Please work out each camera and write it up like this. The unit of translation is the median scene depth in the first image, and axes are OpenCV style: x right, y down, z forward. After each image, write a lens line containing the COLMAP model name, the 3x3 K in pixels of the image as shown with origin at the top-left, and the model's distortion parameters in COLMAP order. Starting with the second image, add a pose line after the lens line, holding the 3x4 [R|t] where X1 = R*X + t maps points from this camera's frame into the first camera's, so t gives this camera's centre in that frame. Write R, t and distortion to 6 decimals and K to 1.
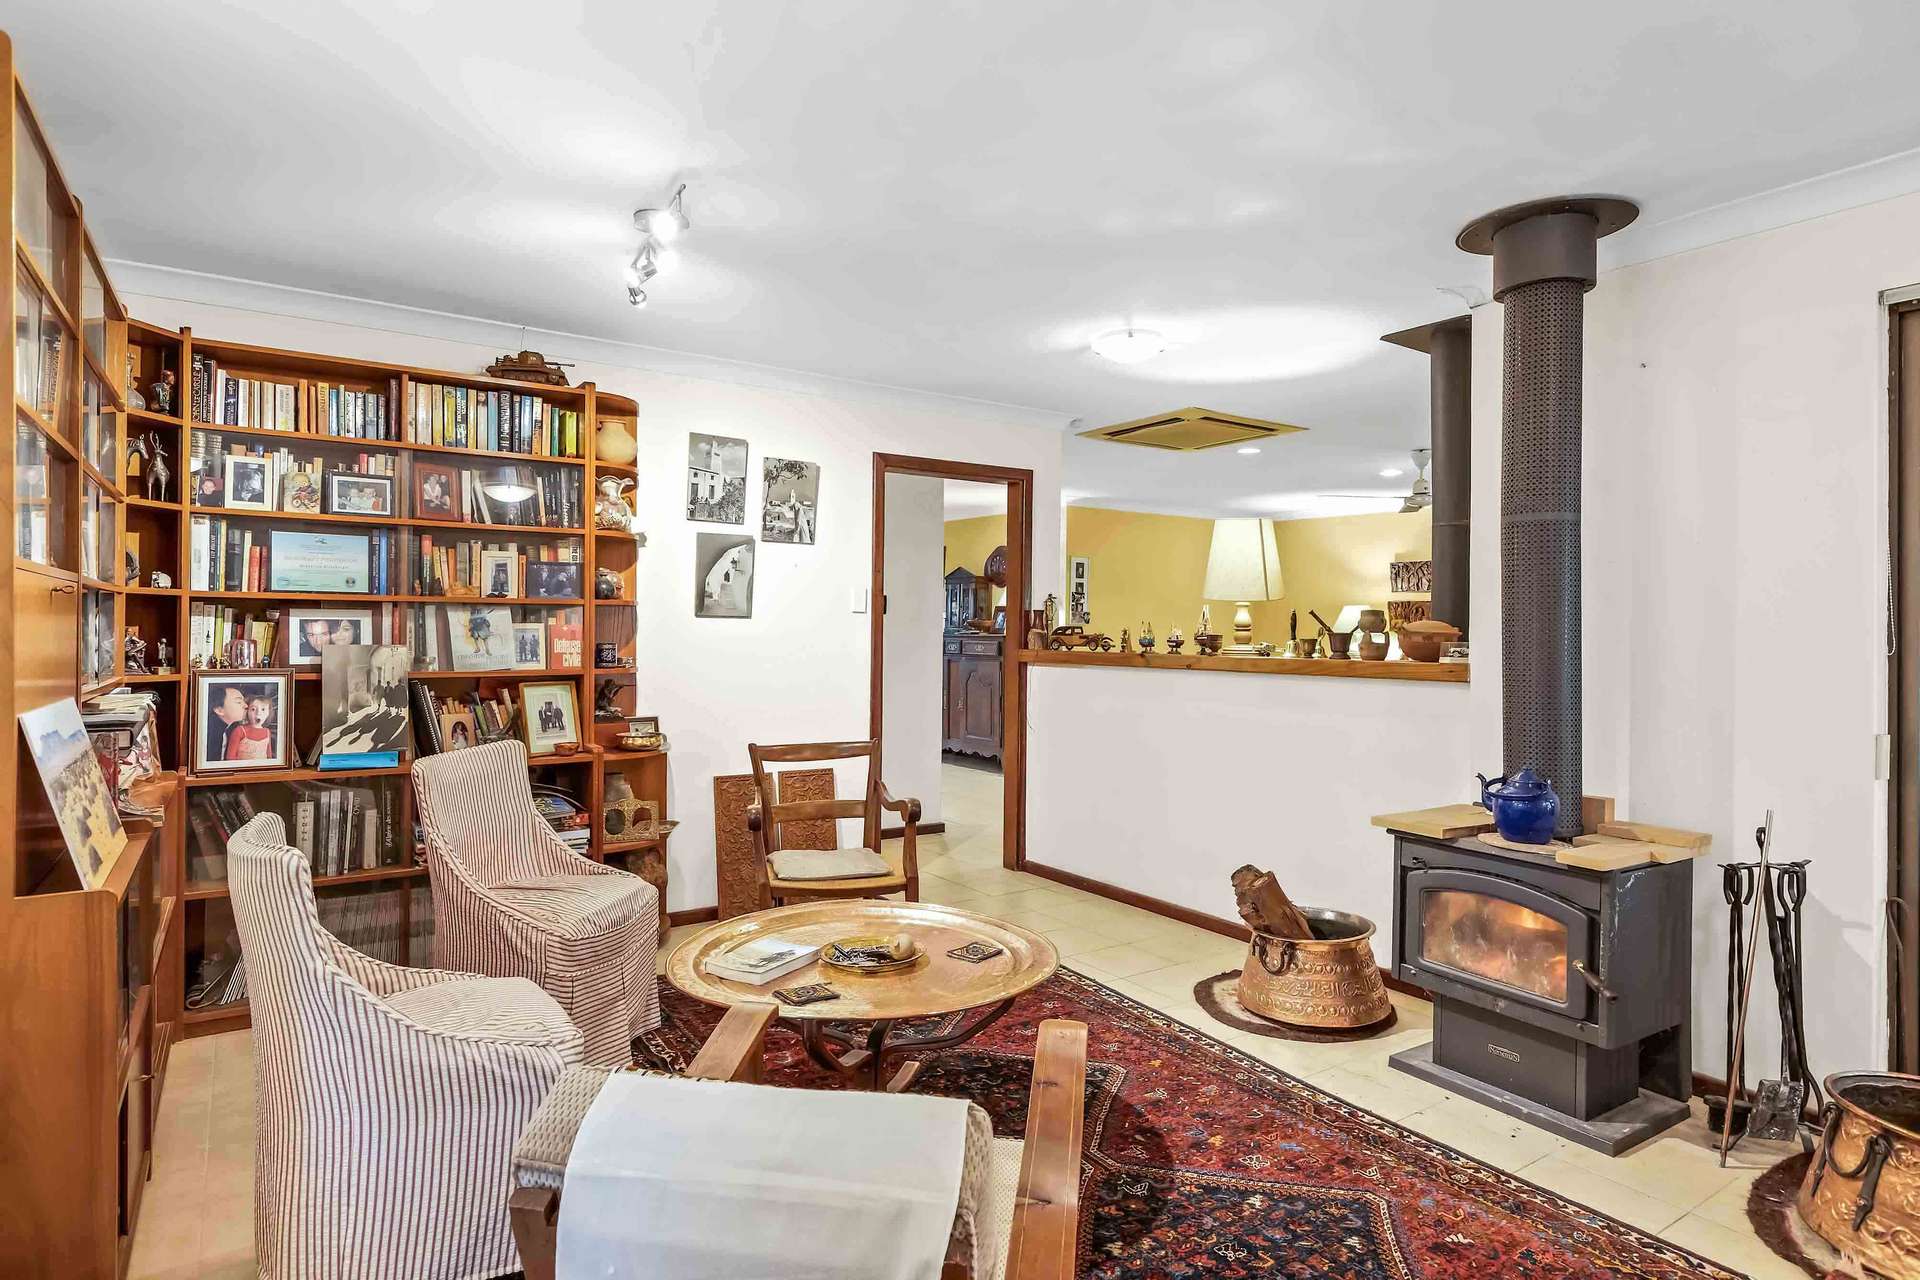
lens RADIAL K [[1035.0, 0, 951.1], [0, 1035.0, 628.6], [0, 0, 1]] dist [0.002617, -0.001475]
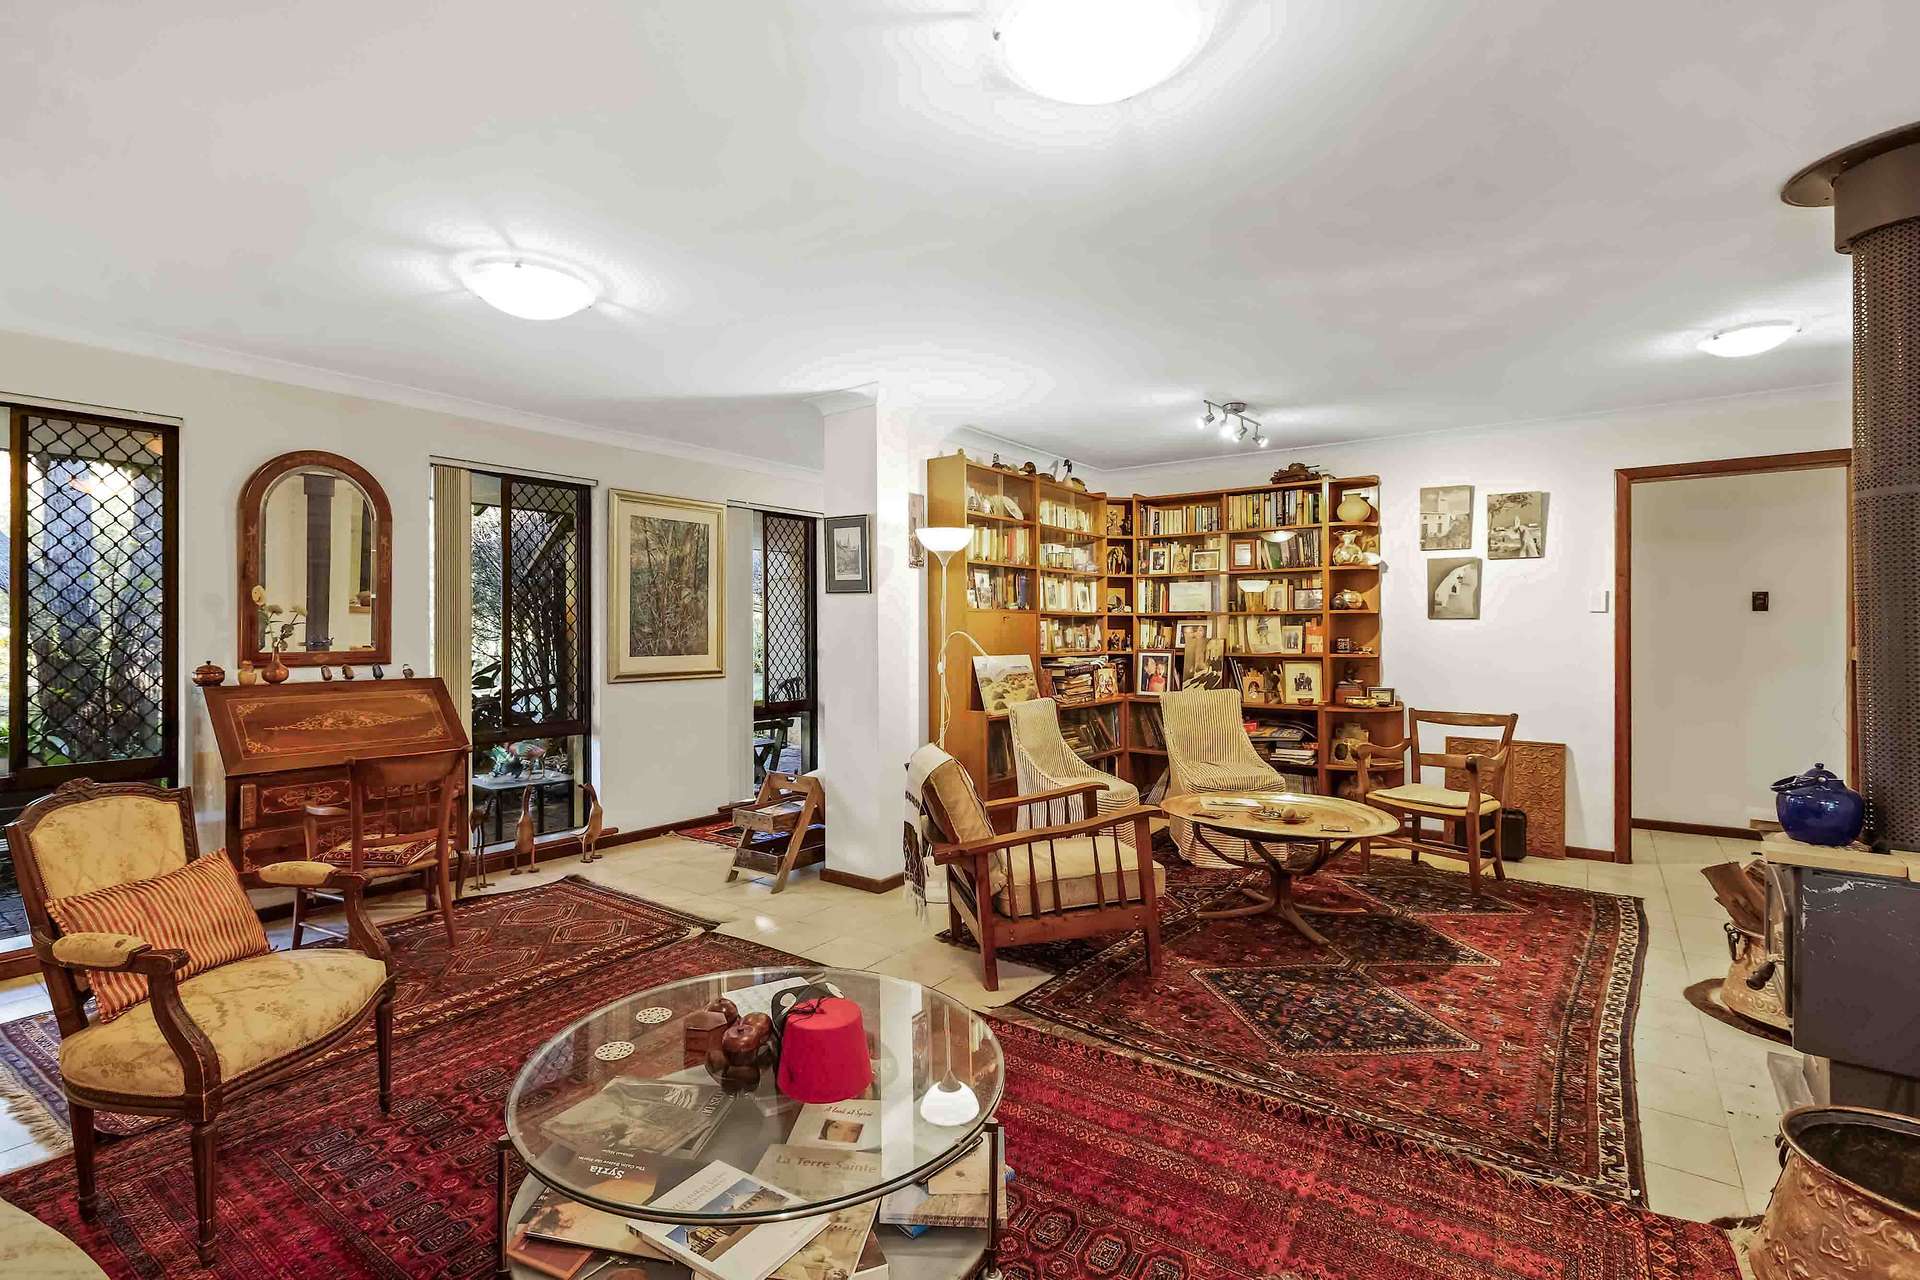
lens RADIAL K [[889.7, 0, 949.0], [0, 889.7, 634.3], [0, 0, 1]] dist [0.000035, -0.000121]
pose [[0.343368, -0.004909, -0.939188, 0.792968], [0.005997, 0.999977, -0.003034, 0.010036], [0.939182, -0.004591, 0.343390, -0.019936]]
